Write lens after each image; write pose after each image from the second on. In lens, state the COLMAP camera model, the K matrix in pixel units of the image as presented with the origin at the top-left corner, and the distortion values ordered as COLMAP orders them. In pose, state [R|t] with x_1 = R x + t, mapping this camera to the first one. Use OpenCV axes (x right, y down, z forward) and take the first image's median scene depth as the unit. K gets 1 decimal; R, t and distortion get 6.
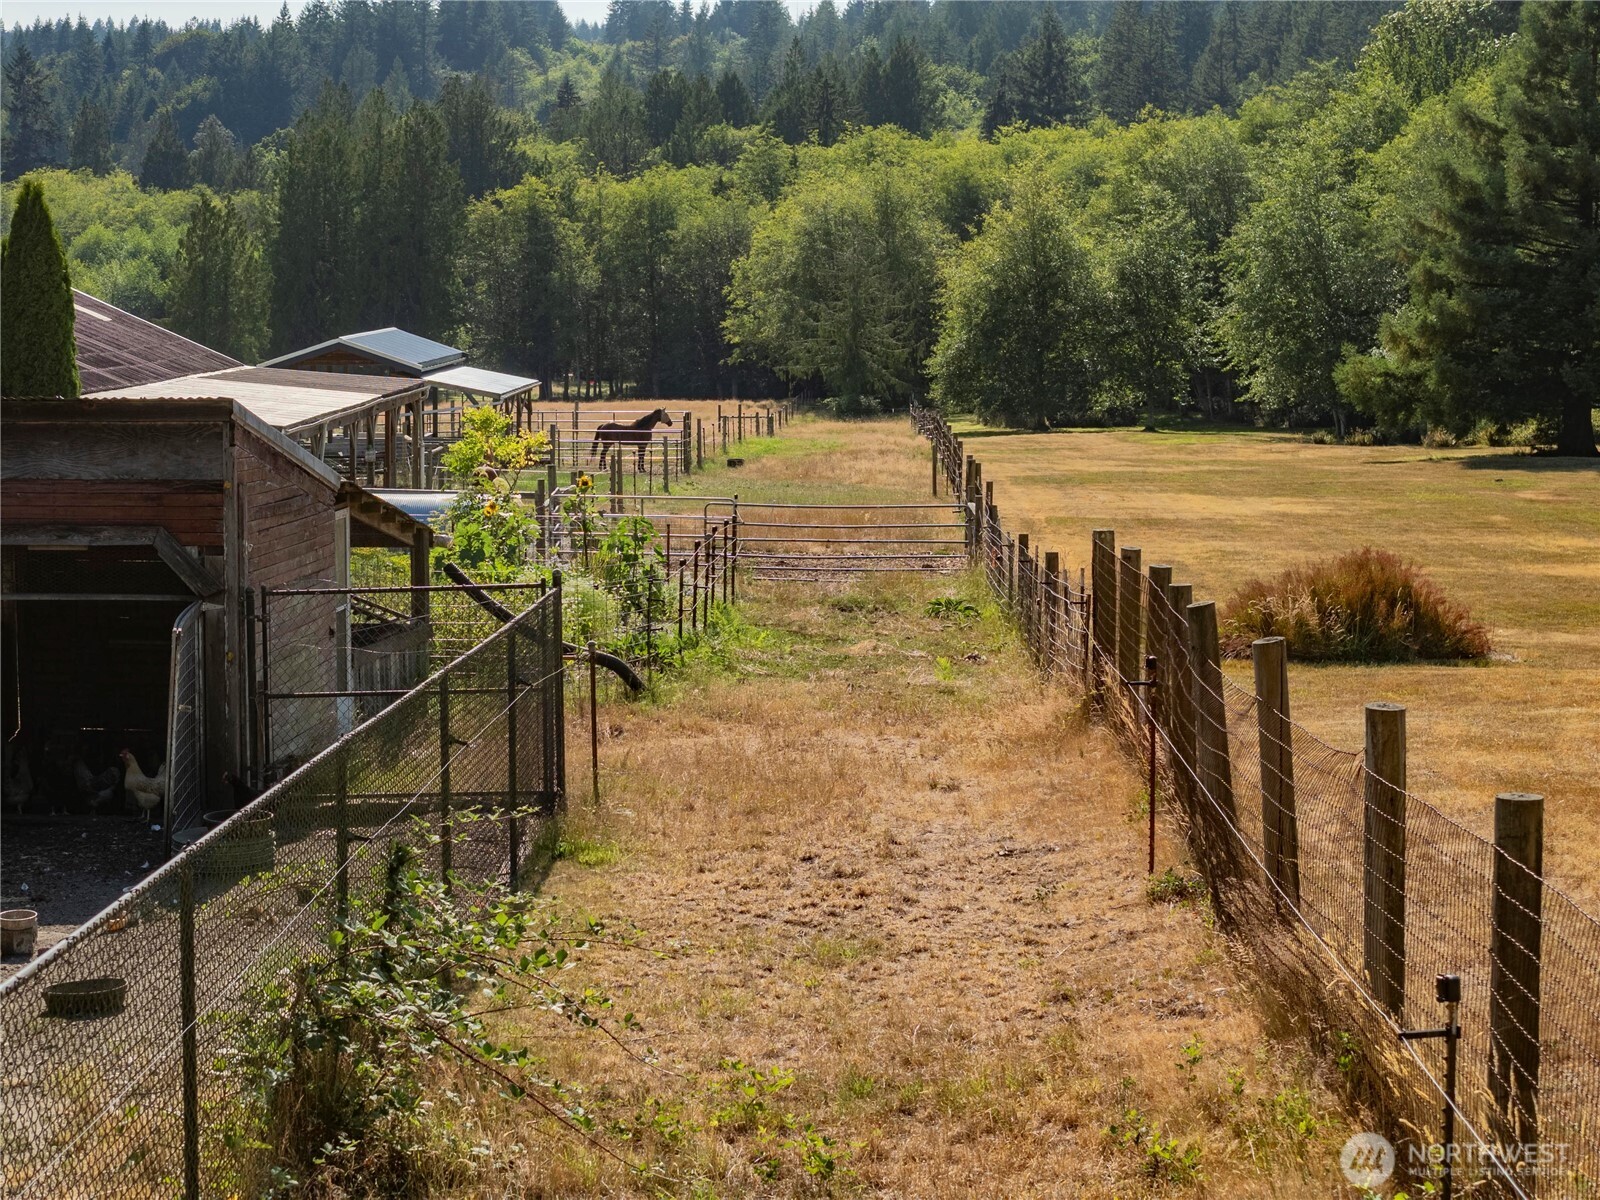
lens RADIAL K [[3238.4, 0, 747.9], [0, 3238.4, 603.1], [0, 0, 1]] dist [-0.431018, 2.098677]
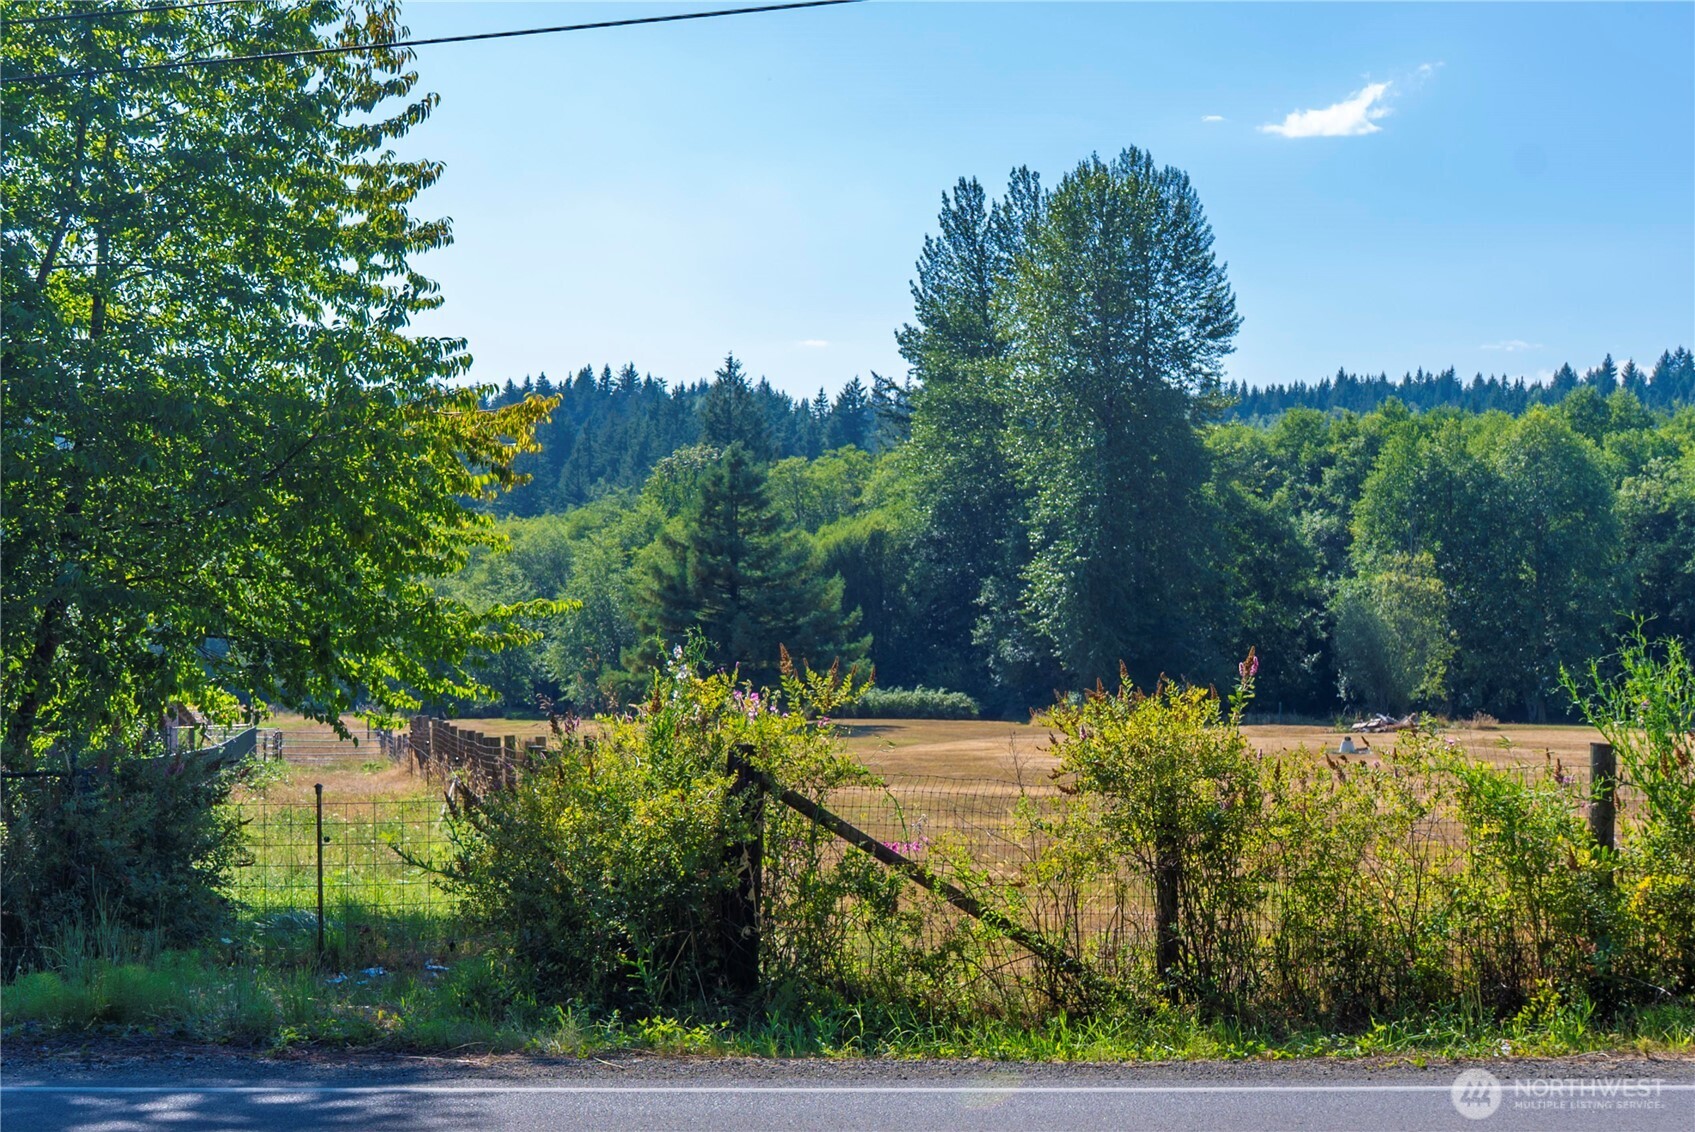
lens RADIAL K [[2564.8, 0, 852.4], [0, 2564.8, 693.9], [0, 0, 1]] dist [0.040502, 0.015591]
pose [[0.971144, -0.000344, 0.238495, -0.015514], [0.017288, 0.997470, -0.068956, 0.027484], [-0.237868, 0.071089, 0.968692, -0.315985]]
